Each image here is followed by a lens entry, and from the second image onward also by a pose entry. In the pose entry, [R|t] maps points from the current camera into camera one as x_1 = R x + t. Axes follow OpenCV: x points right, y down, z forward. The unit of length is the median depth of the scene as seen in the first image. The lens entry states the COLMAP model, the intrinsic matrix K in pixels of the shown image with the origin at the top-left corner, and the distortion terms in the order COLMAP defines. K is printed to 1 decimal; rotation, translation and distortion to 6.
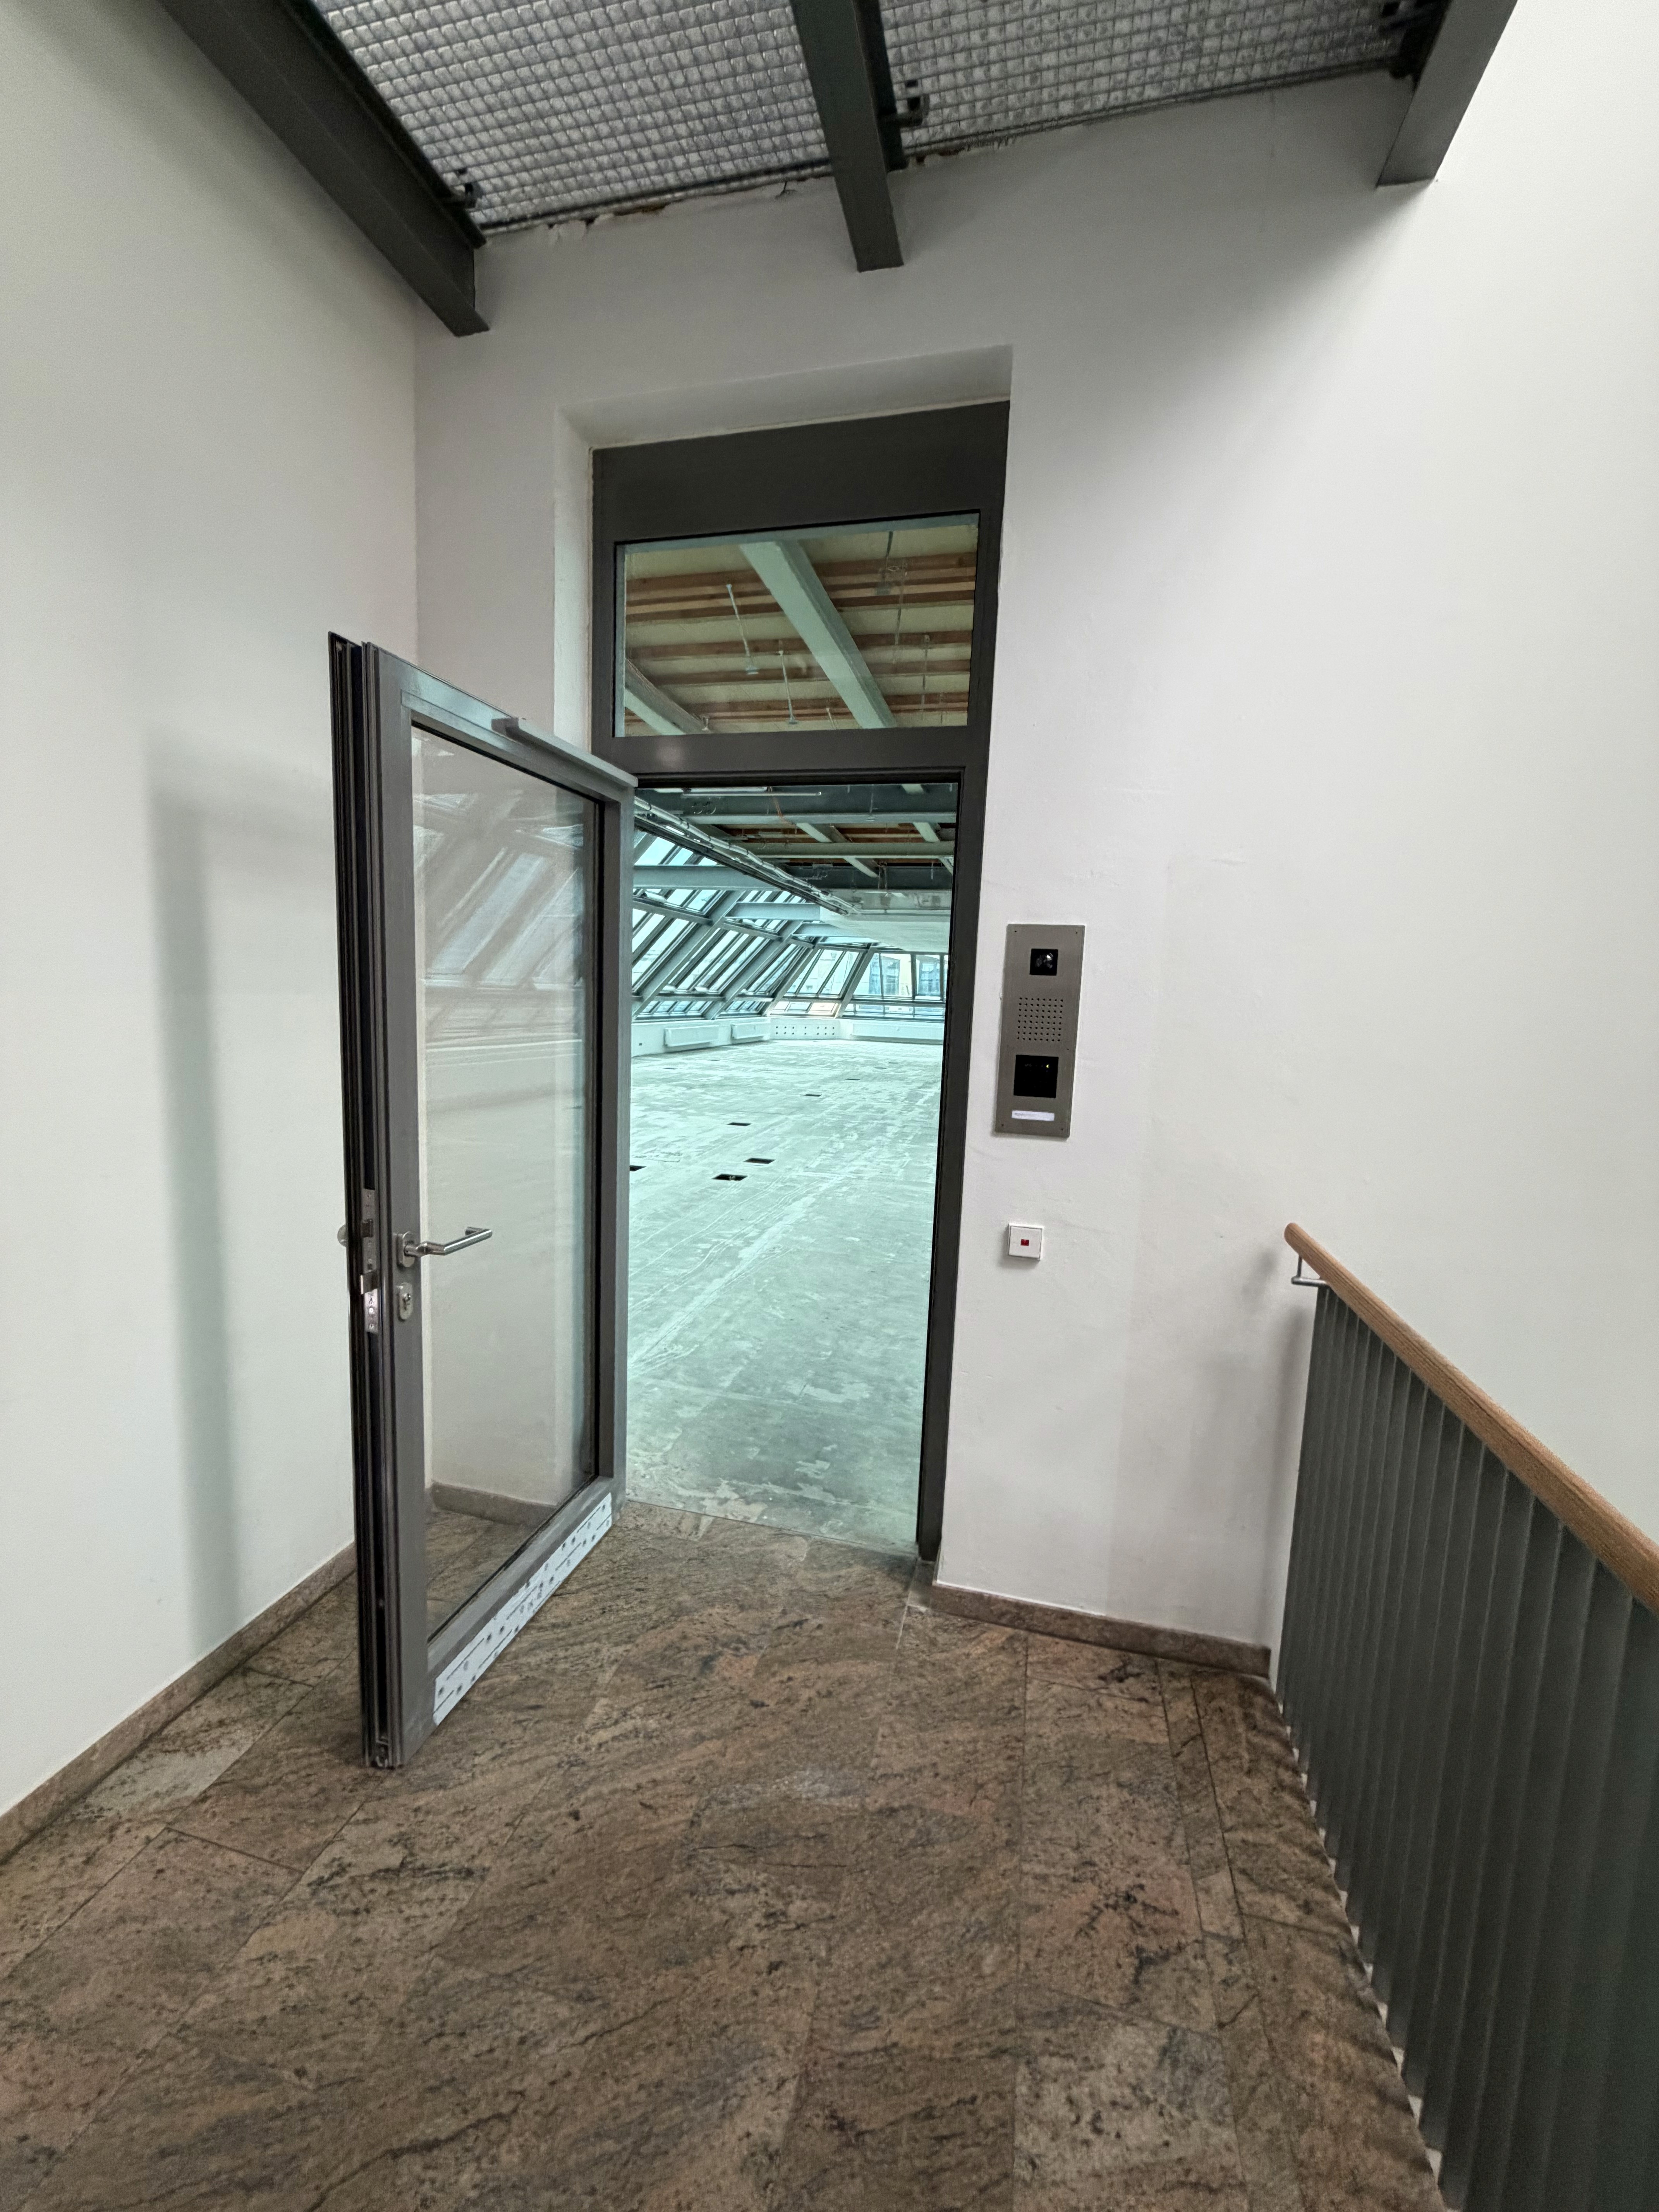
lens RADIAL K [[899.1, 0, 831.1], [0, 899.1, 1092.2], [0, 0, 1]] dist [0.014838, 0.000231]
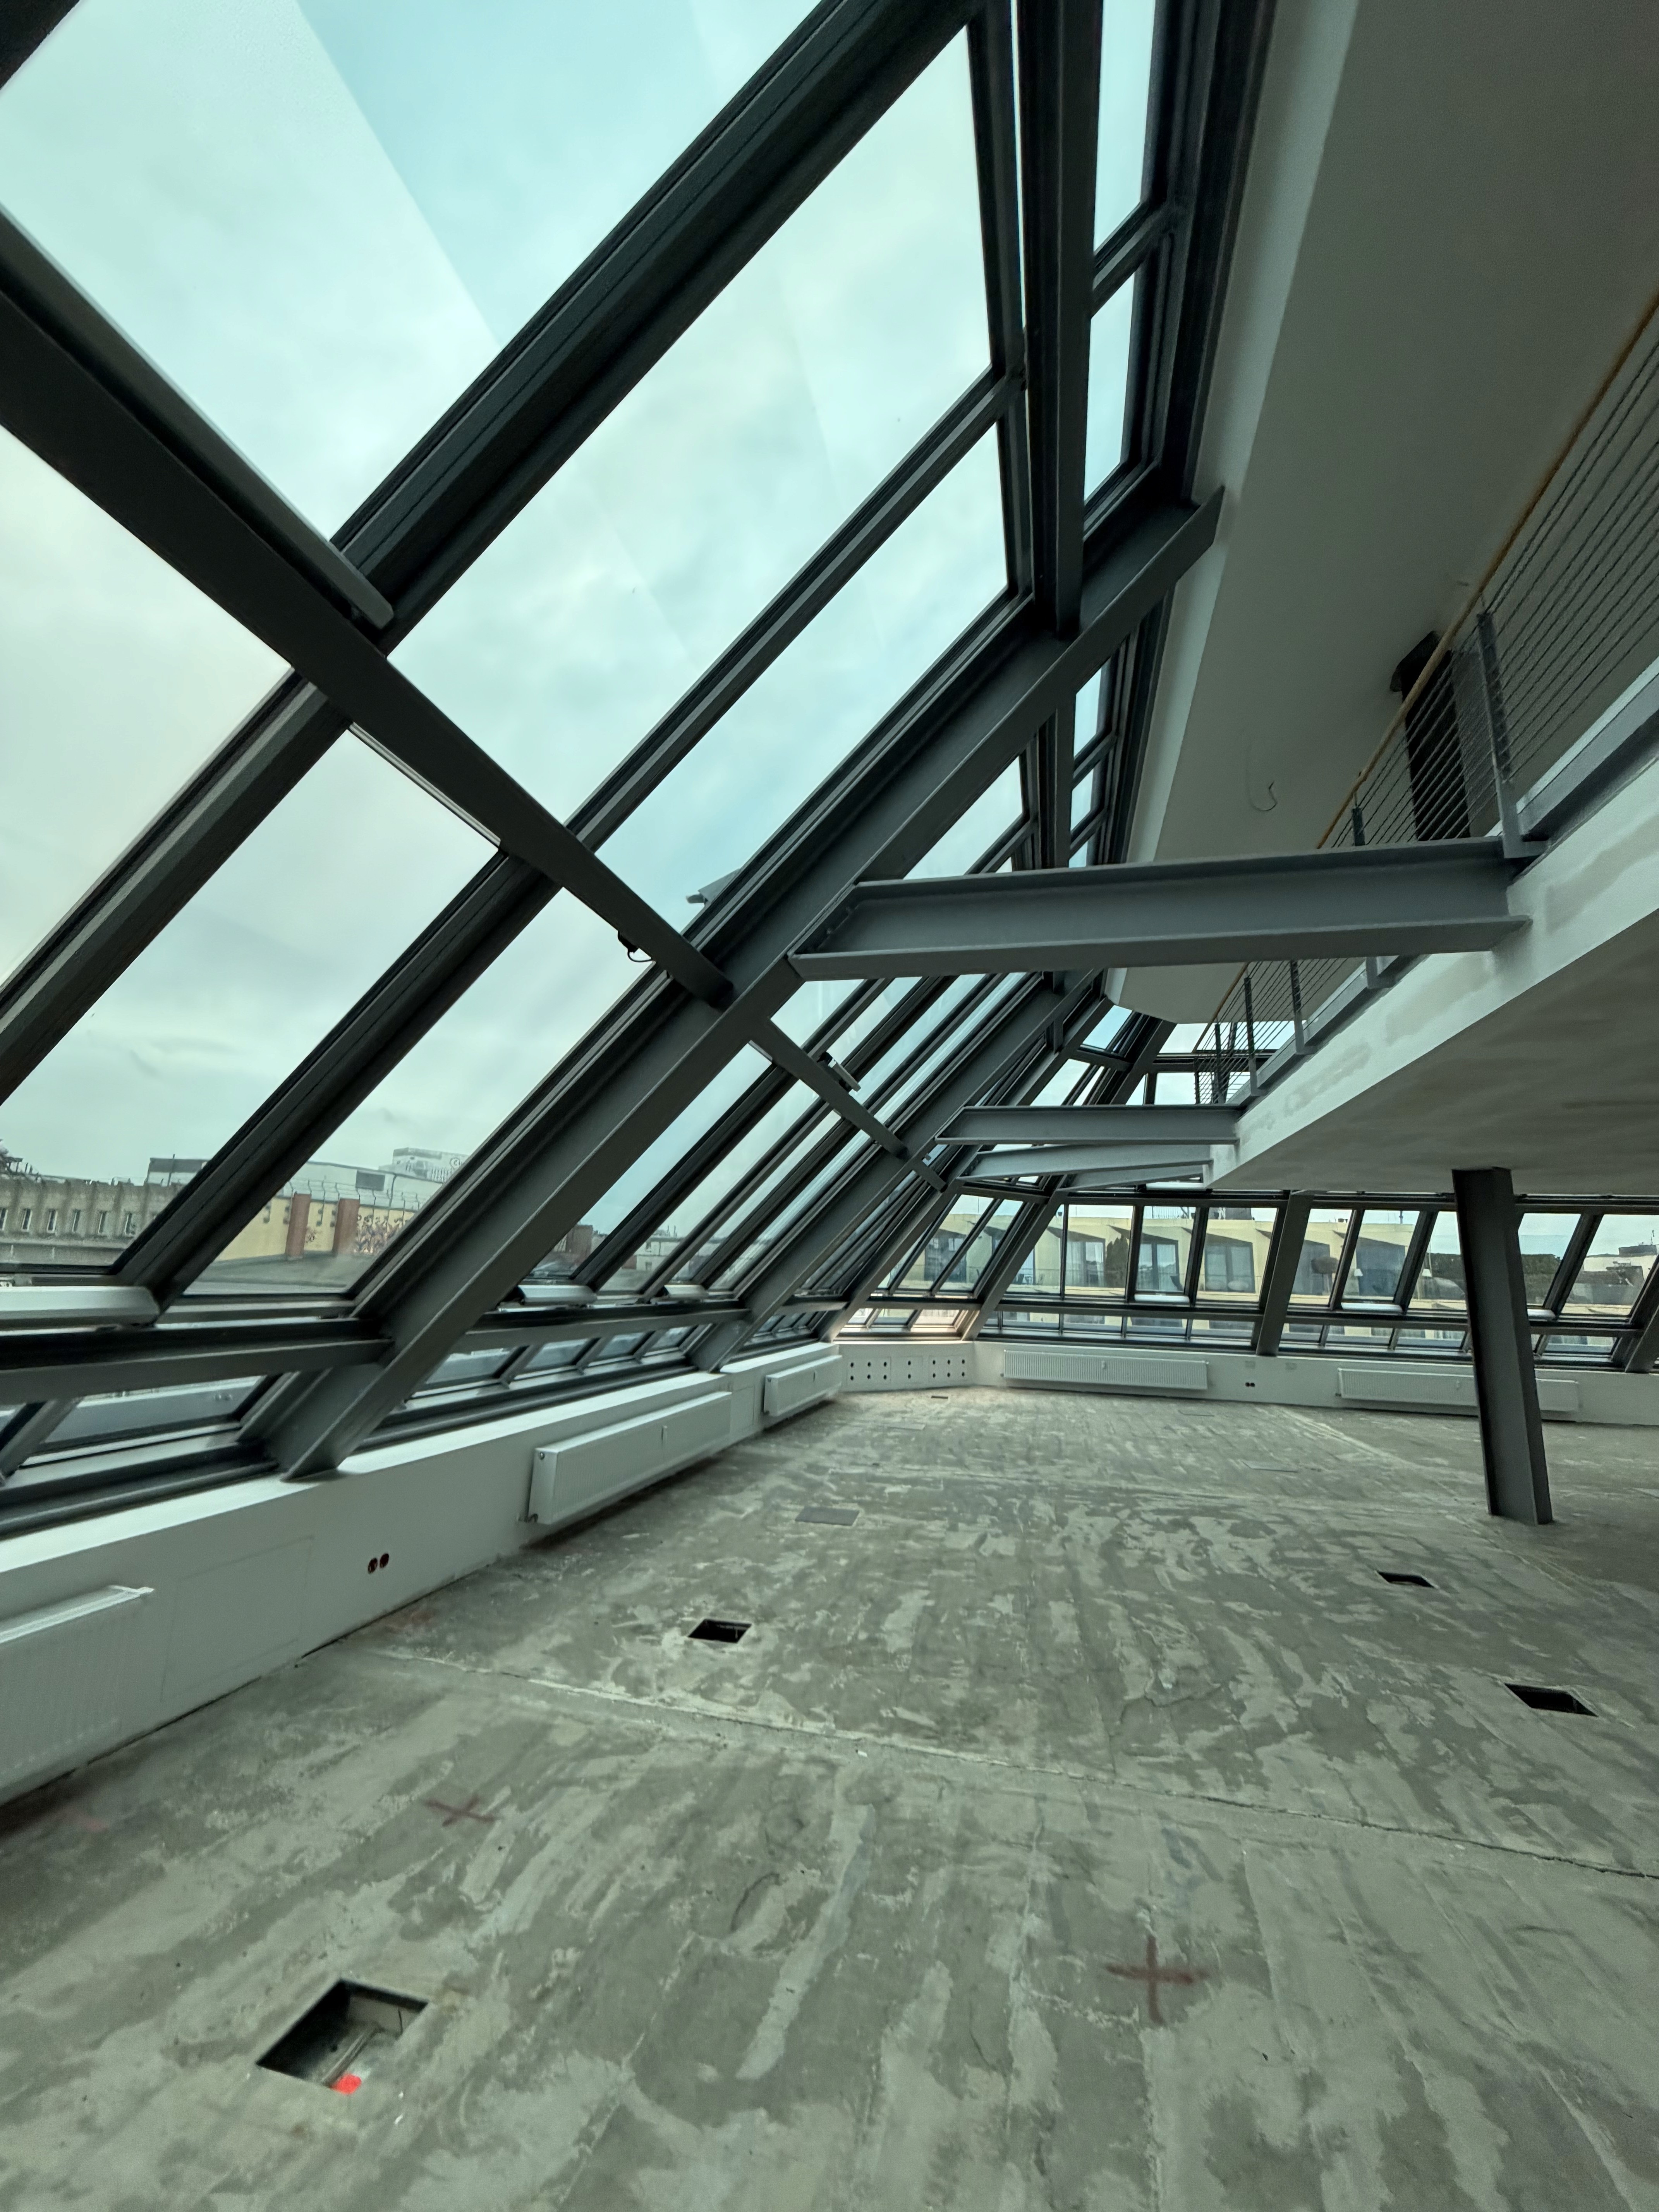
lens RADIAL K [[899.1, 0, 831.1], [0, 899.1, 1092.2], [0, 0, 1]] dist [0.014838, 0.000231]
pose [[0.999989, -0.004172, -0.002253, -0.086347], [0.003278, 0.951563, -0.307436, -0.079041], [0.003426, 0.307425, 0.951566, 0.641609]]
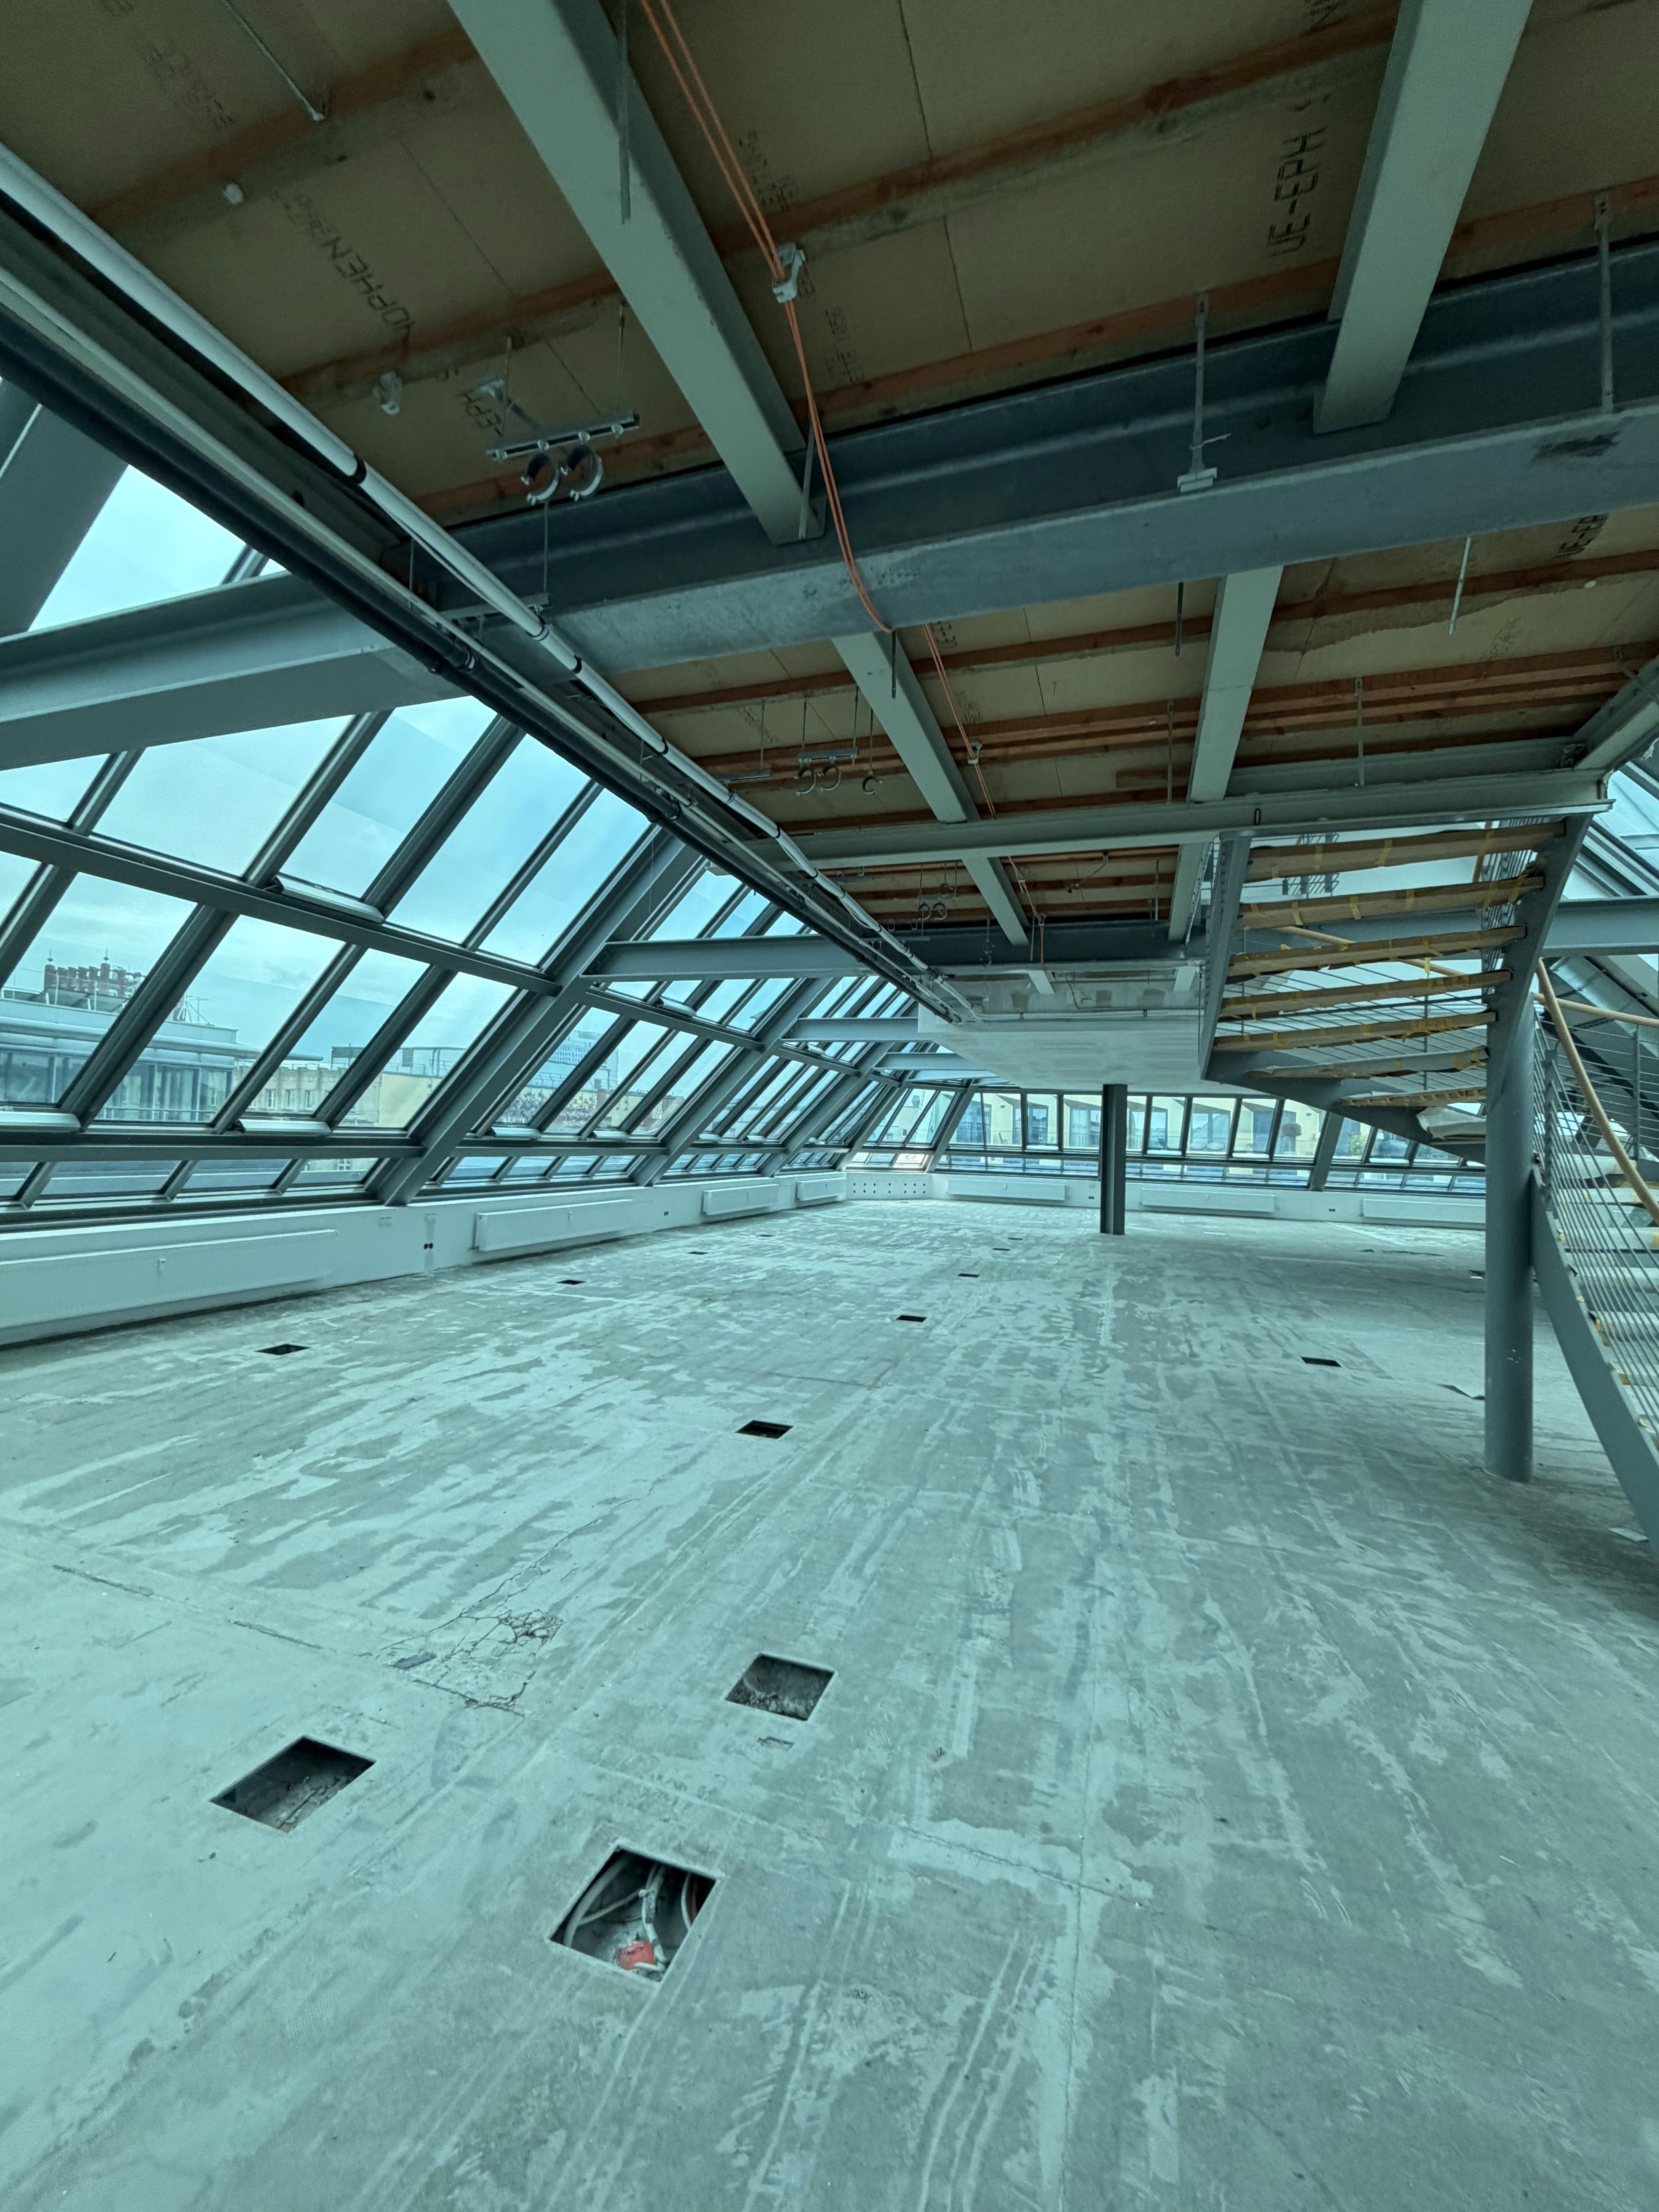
lens RADIAL K [[899.1, 0, 831.1], [0, 899.1, 1092.2], [0, 0, 1]] dist [0.014838, 0.000231]
pose [[0.996160, -0.007485, -0.087230, -0.012354], [-0.006856, 0.986610, -0.162956, -0.027329], [0.087282, 0.162928, 0.982770, 0.236436]]
